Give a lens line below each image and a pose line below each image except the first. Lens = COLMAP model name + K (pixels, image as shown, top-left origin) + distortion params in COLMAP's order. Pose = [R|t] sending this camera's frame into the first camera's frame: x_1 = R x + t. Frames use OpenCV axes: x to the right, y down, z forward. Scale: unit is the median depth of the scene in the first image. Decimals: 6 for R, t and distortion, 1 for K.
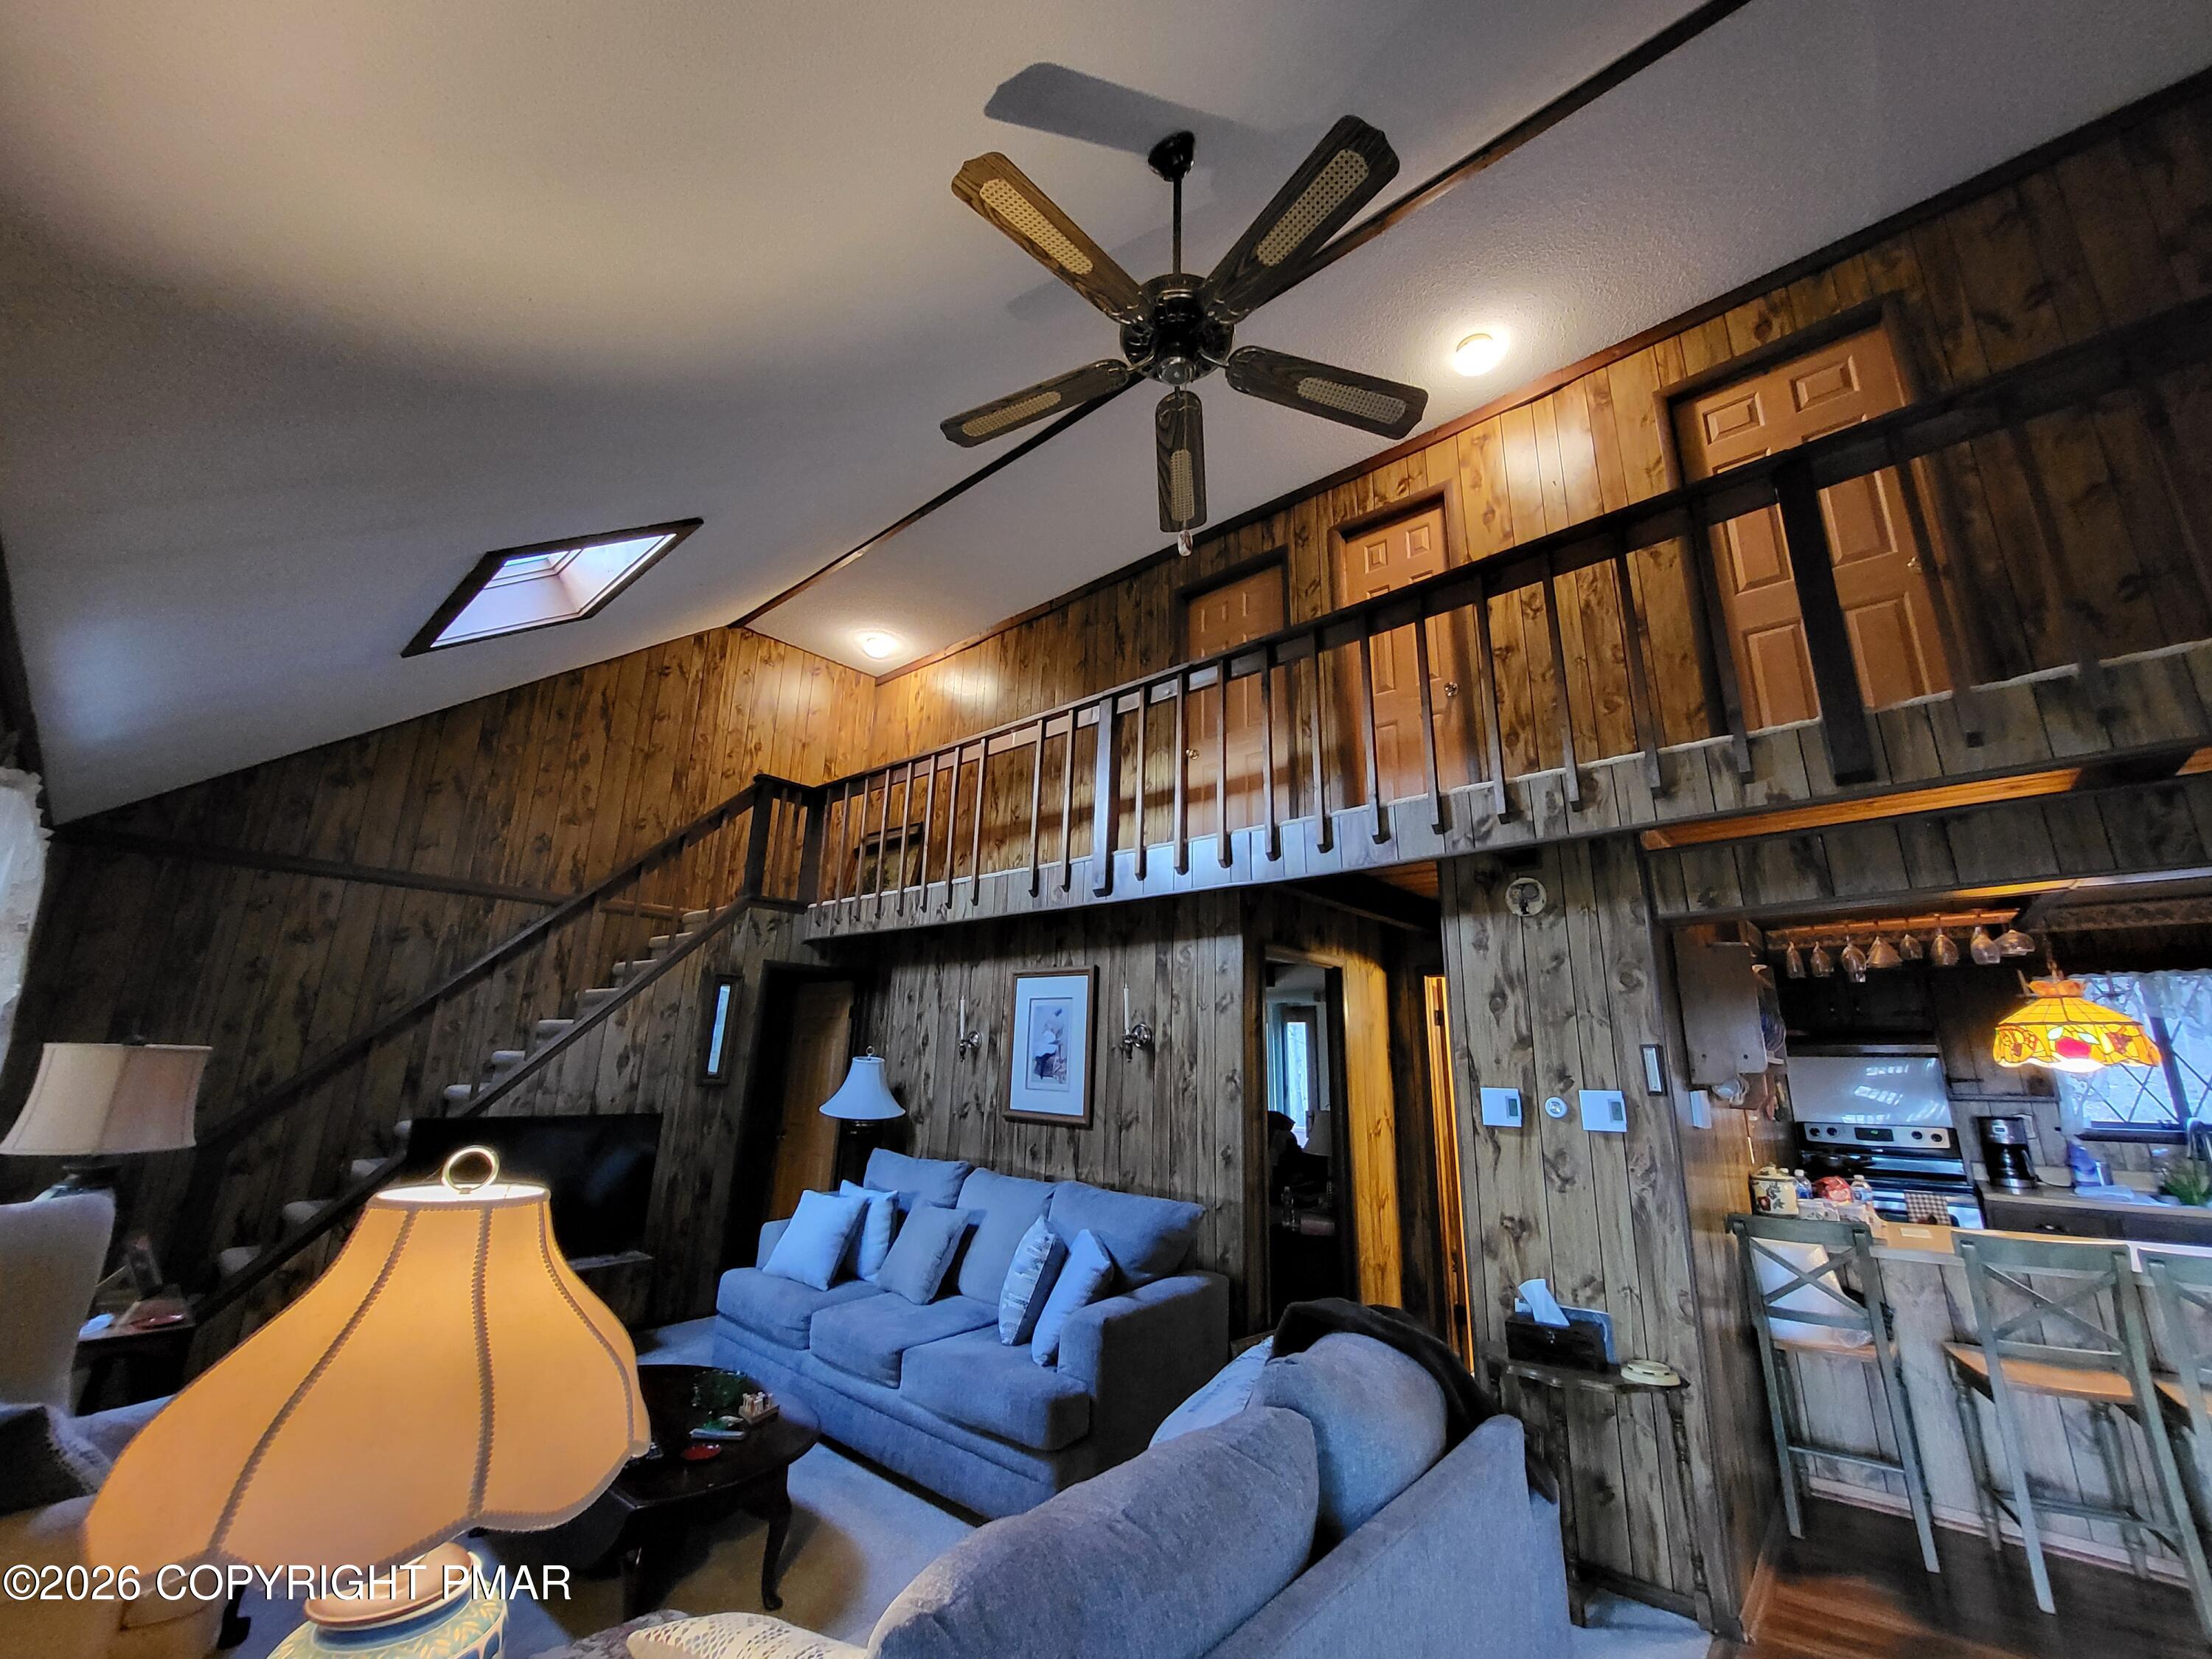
lens RADIAL K [[870.2, 0, 1126.2], [0, 870.2, 829.5], [0, 0, 1]] dist [-0.000670, -0.000662]
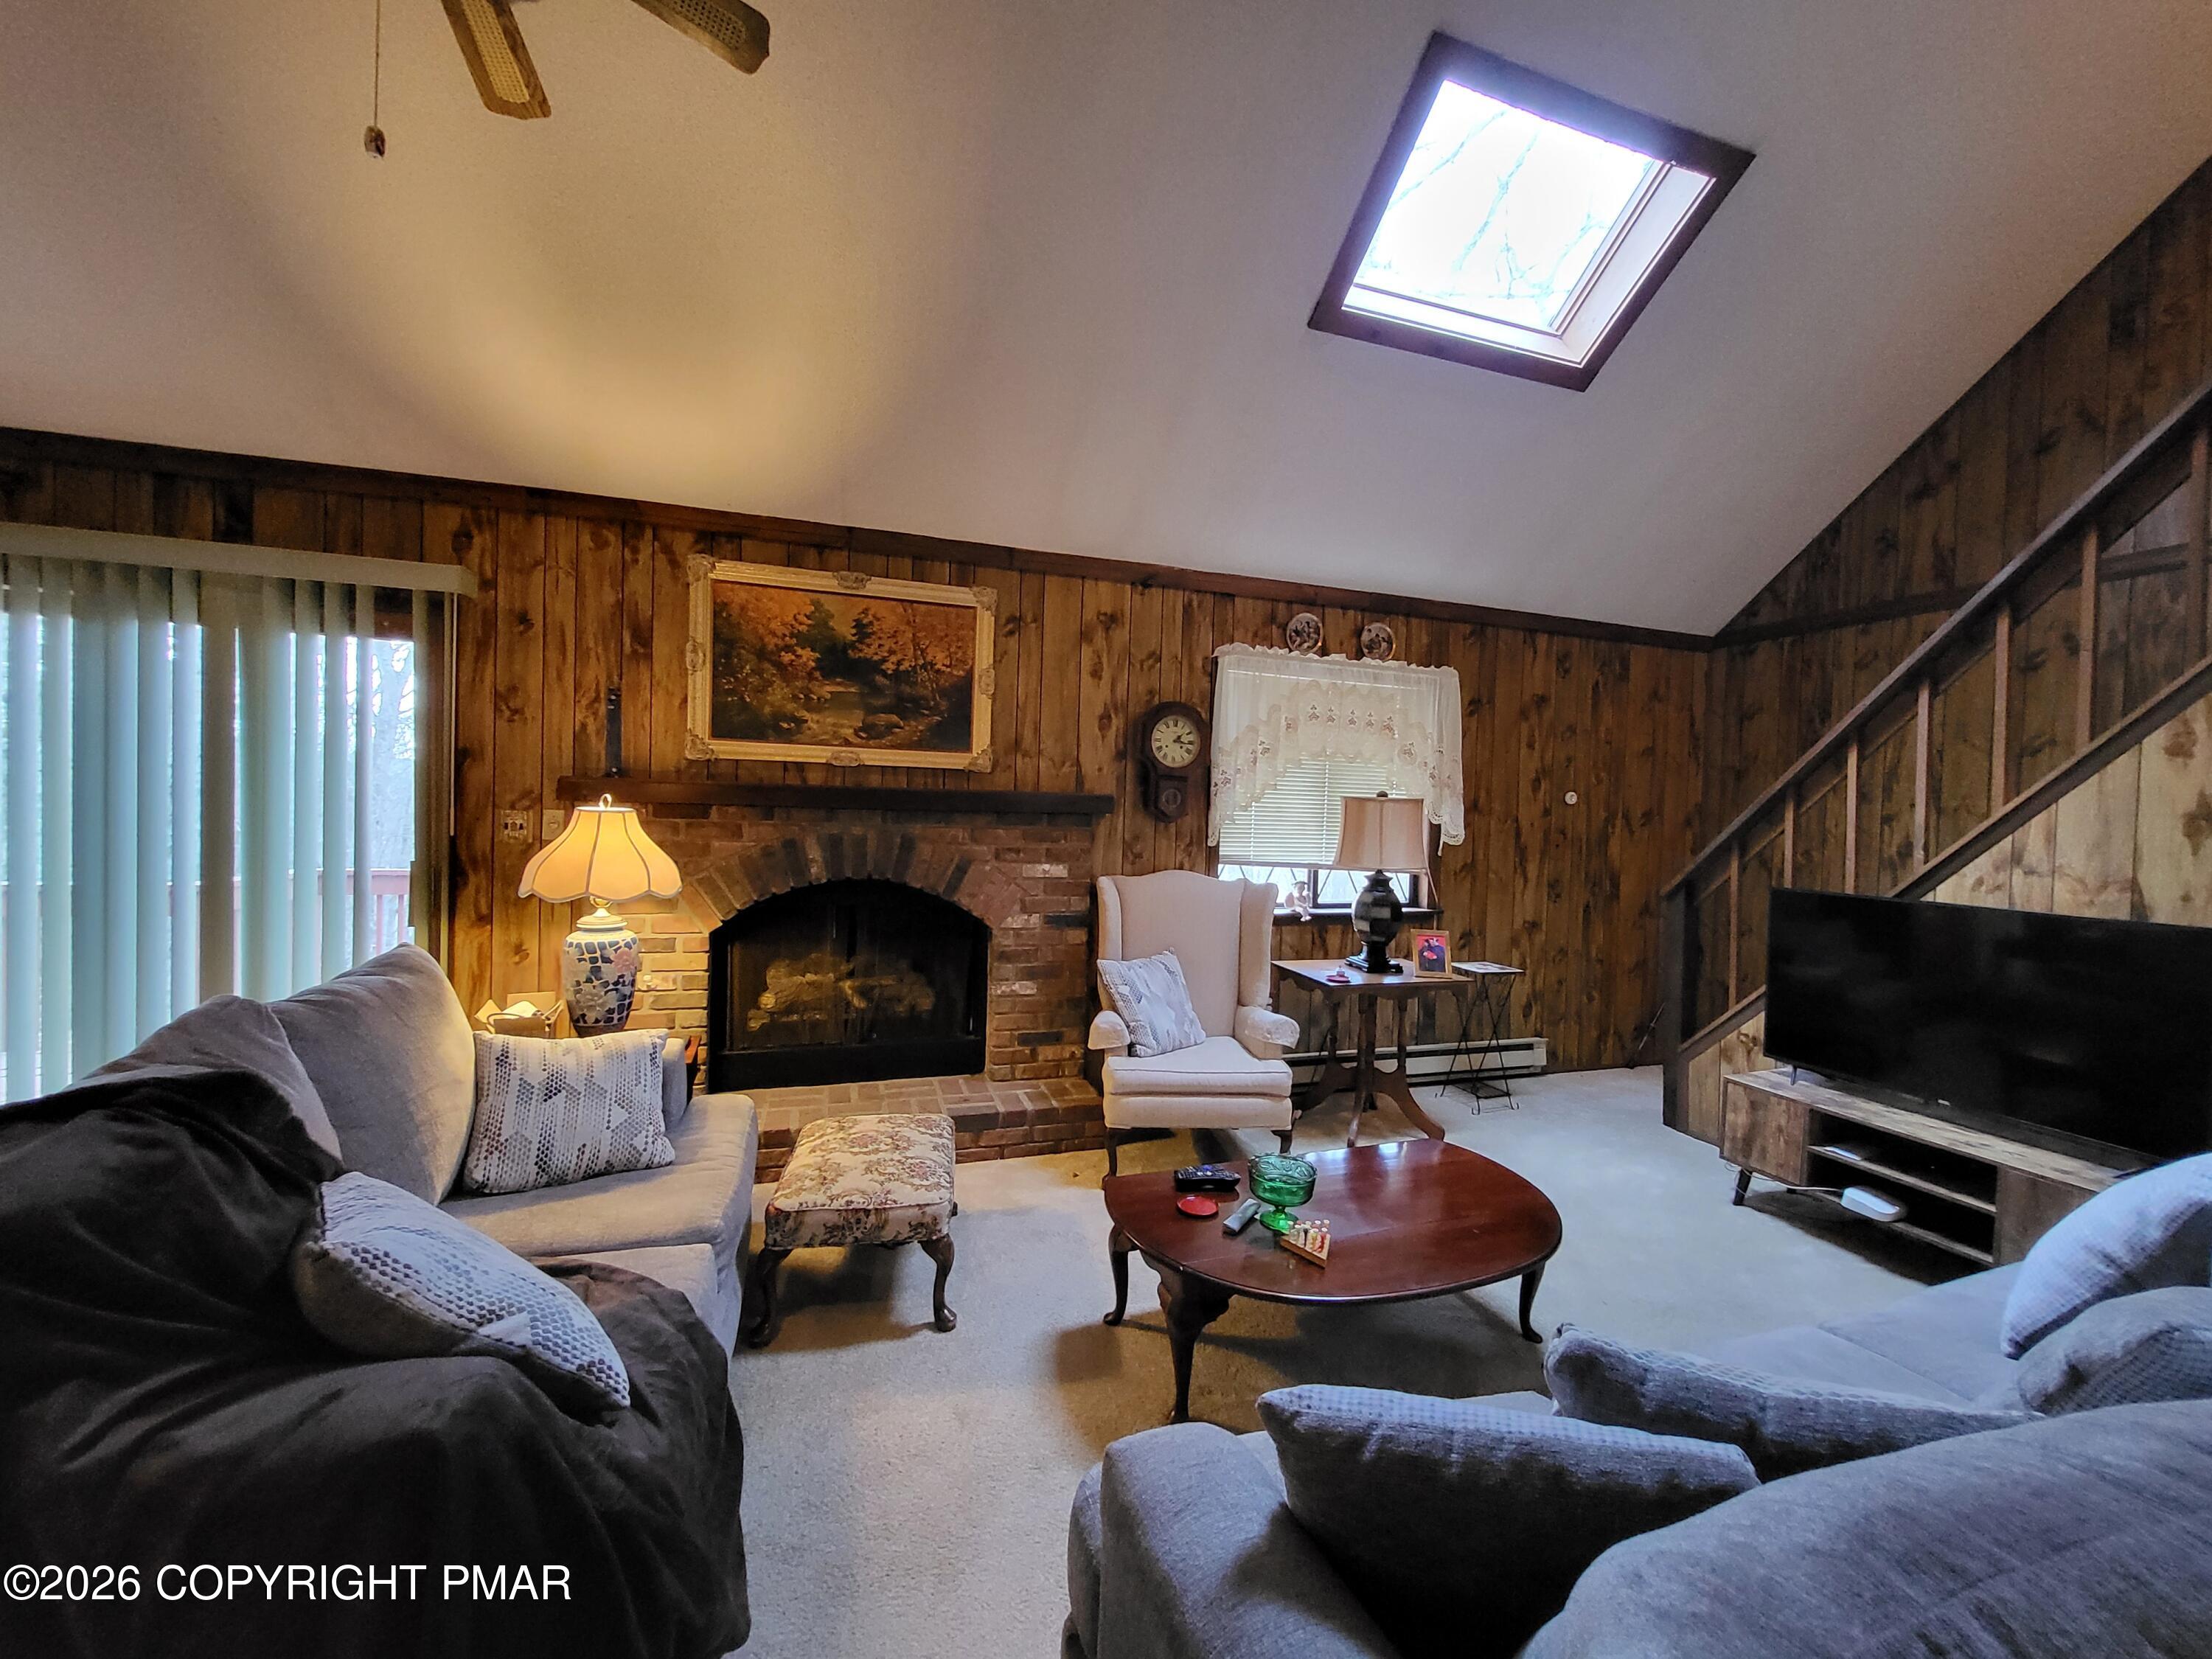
lens RADIAL K [[870.2, 0, 1119.9], [0, 870.2, 829.5], [0, 0, 1]] dist [-0.000670, -0.000662]
pose [[-0.507264, -0.018908, -0.861583, 0.147705], [0.180775, 0.975182, -0.127834, 0.205906], [0.842617, -0.220598, -0.491256, 0.673950]]
